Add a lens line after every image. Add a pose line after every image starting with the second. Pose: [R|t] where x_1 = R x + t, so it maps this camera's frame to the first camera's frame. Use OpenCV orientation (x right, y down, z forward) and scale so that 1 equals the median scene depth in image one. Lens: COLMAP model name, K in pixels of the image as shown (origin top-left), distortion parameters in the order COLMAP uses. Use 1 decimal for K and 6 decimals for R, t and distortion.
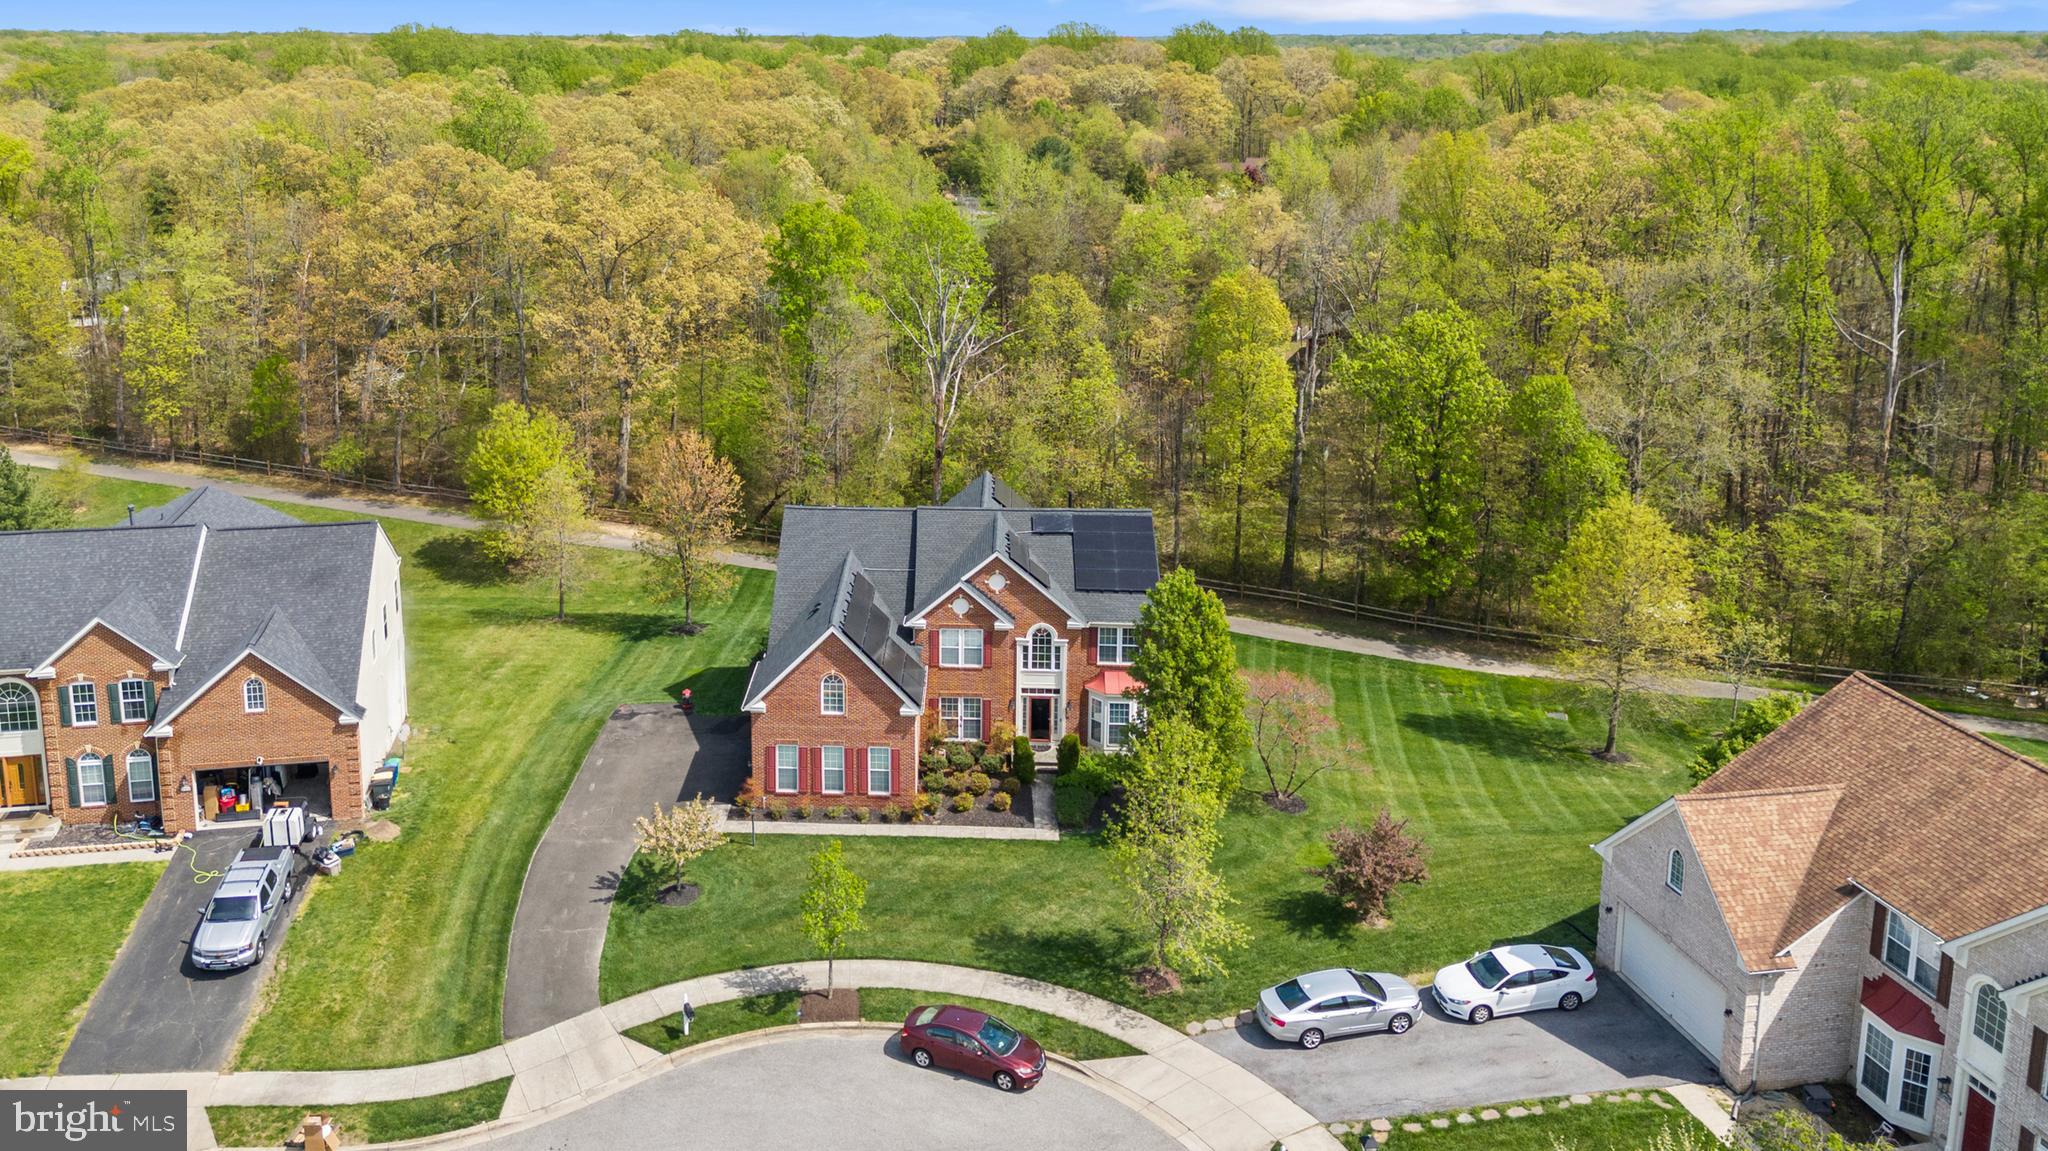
lens RADIAL K [[1528.2, 0, 870.5], [0, 1528.2, 286.4], [0, 0, 1]] dist [0.029500, 0.003699]
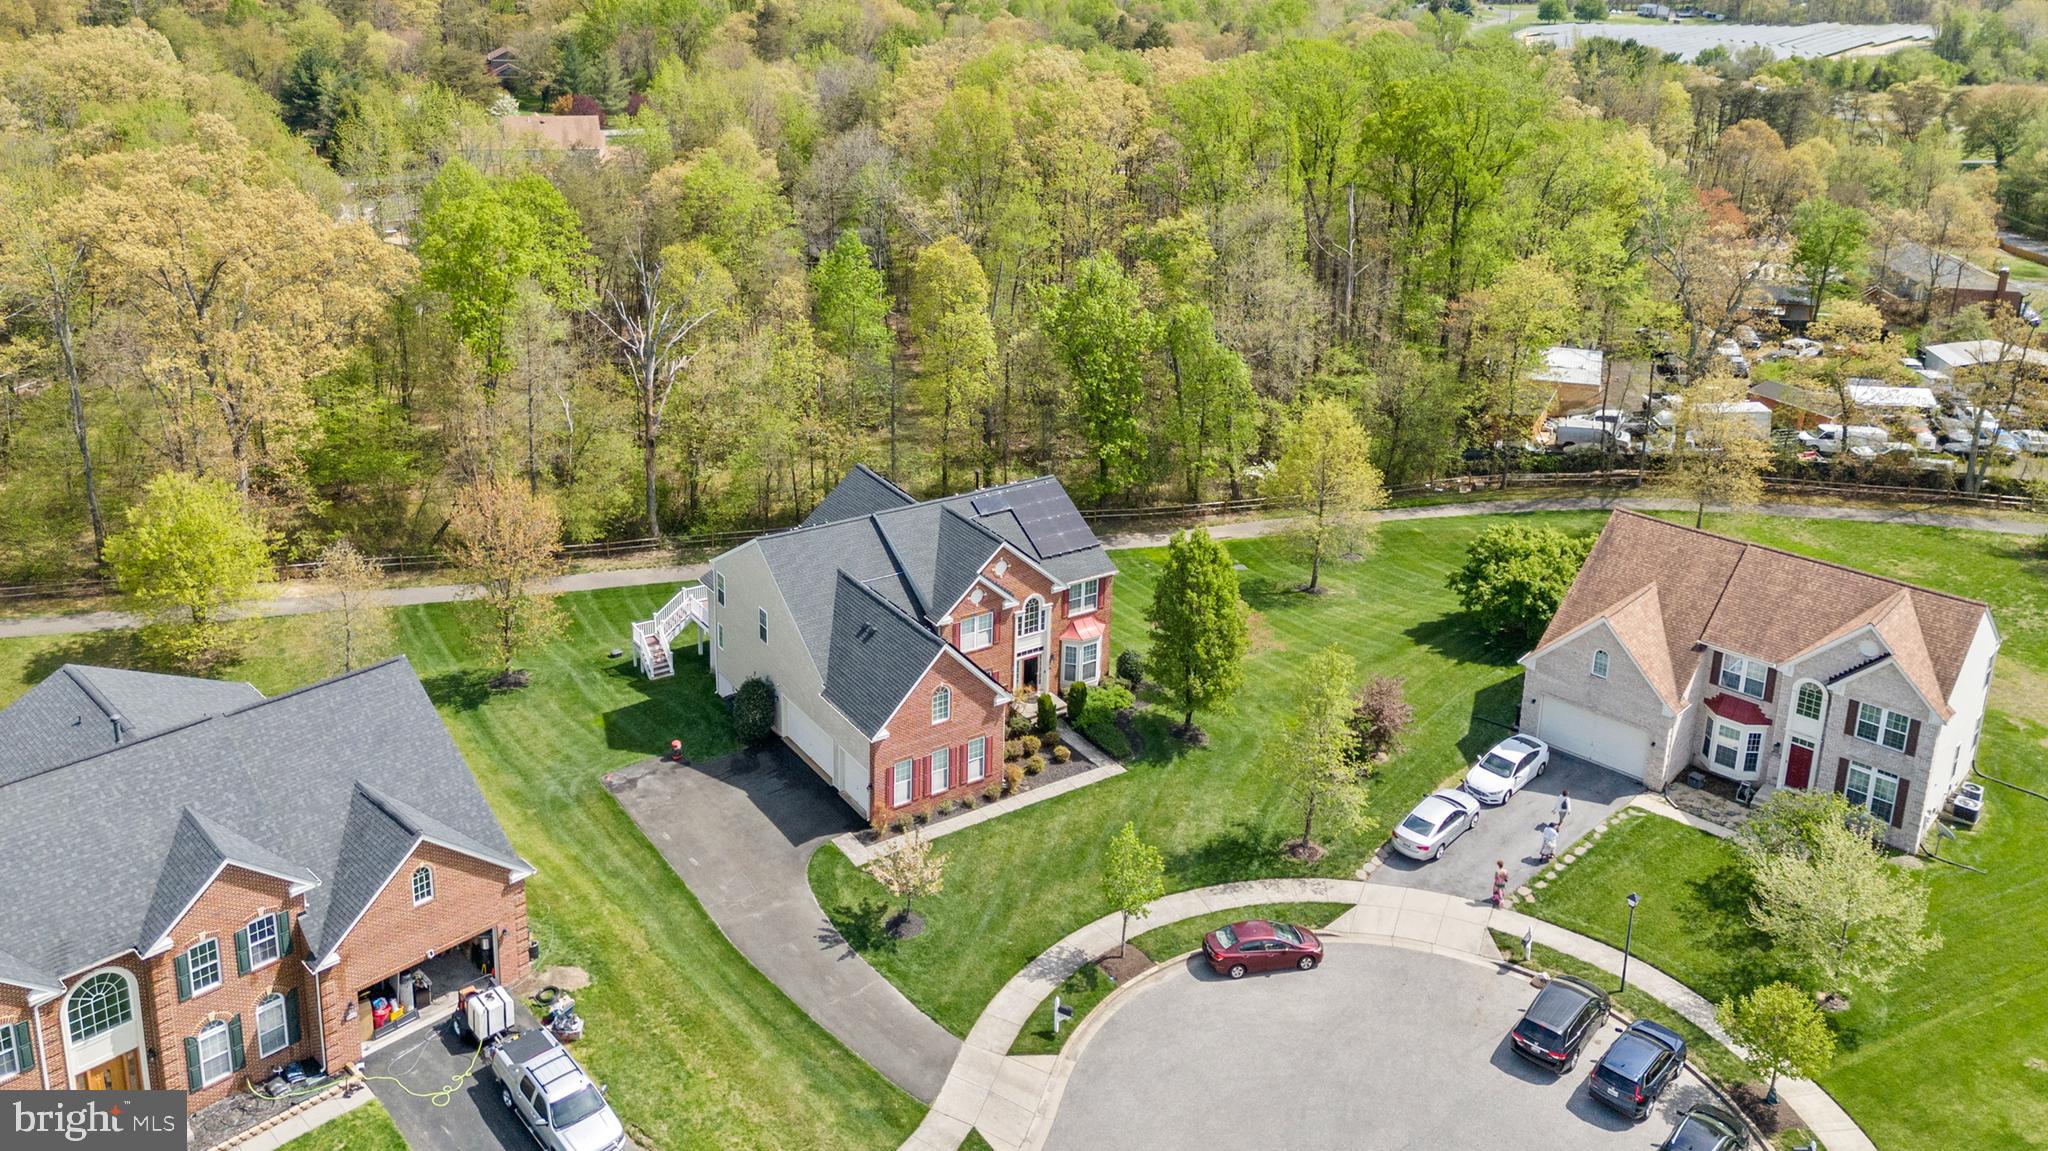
lens RADIAL K [[1495.9, 0, 1018.4], [0, 1495.9, 337.6], [0, 0, 1]] dist [0.042367, -0.010911]
pose [[0.814604, -0.130463, 0.565154, -0.540073], [0.071730, 0.989555, 0.125044, -0.116304], [-0.575564, -0.061323, 0.815454, 0.122496]]
